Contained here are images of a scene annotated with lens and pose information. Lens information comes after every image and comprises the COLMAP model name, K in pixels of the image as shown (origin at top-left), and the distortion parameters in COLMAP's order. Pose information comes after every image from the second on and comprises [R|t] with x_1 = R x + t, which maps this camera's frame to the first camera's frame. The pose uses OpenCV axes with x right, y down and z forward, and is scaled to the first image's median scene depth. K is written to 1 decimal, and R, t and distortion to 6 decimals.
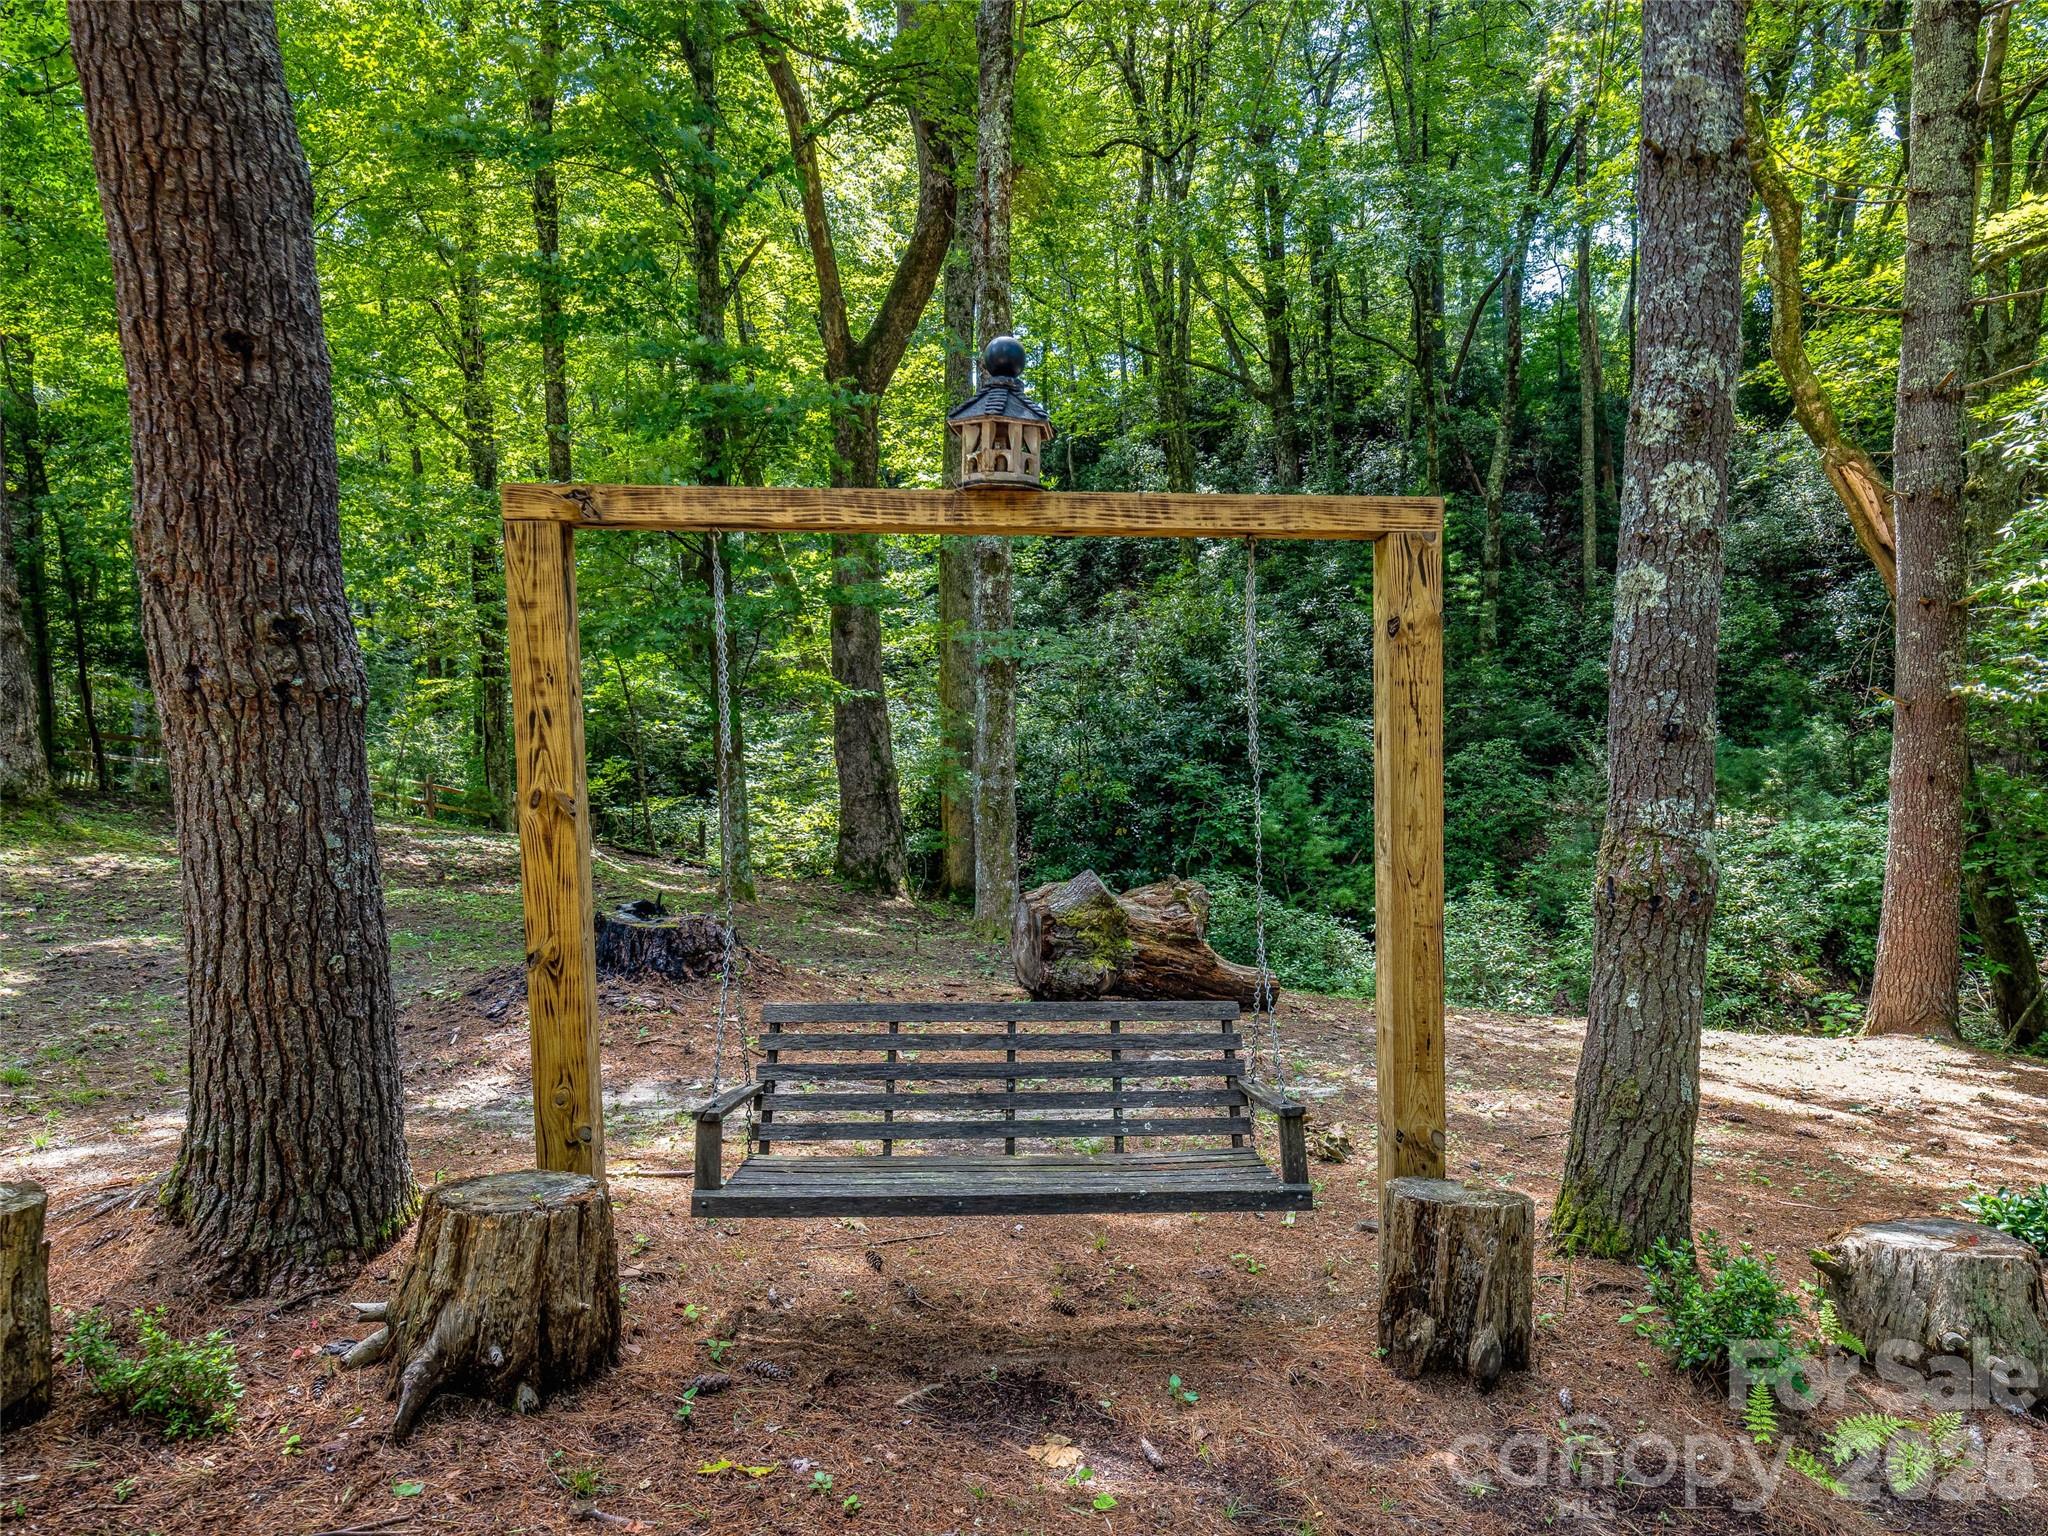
lens RADIAL K [[1041.0, 0, 1083.3], [0, 1041.0, 828.1], [0, 0, 1]] dist [0.002859, -0.001180]
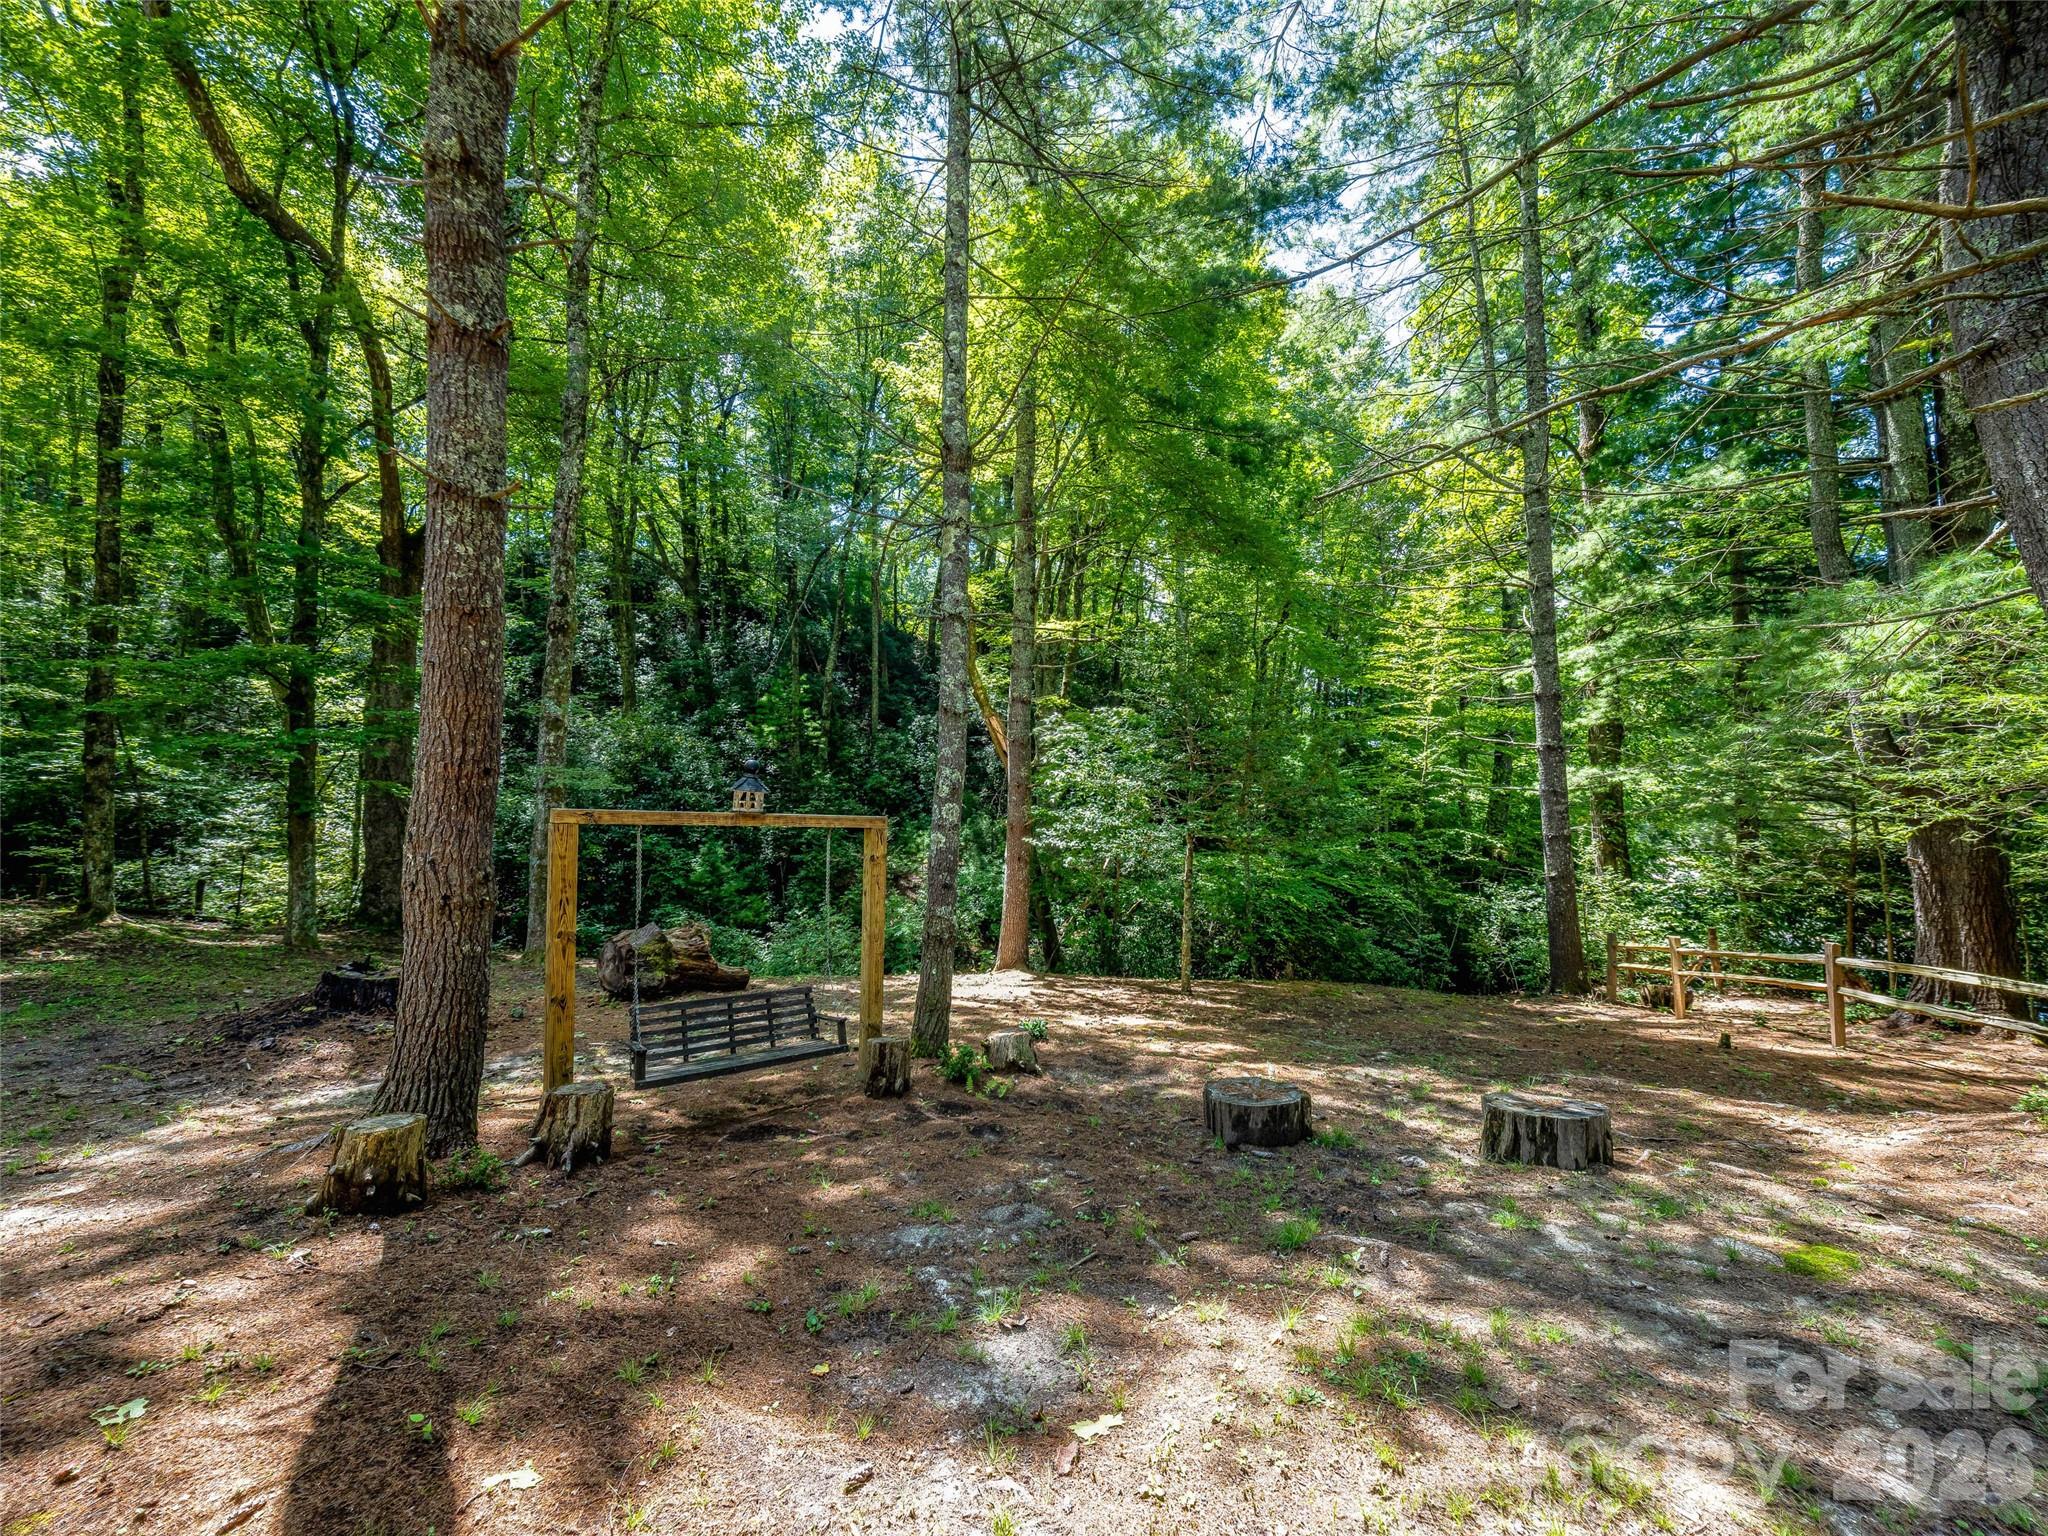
lens RADIAL K [[1112.4, 0, 1024.9], [0, 1112.4, 768.6], [0, 0, 1]] dist [0.027672, -0.000657]
pose [[0.788627, 0.013145, 0.614732, -0.689655], [-0.008942, 0.999911, -0.009910, -0.216367], [-0.614807, 0.002318, 0.788674, -0.940933]]
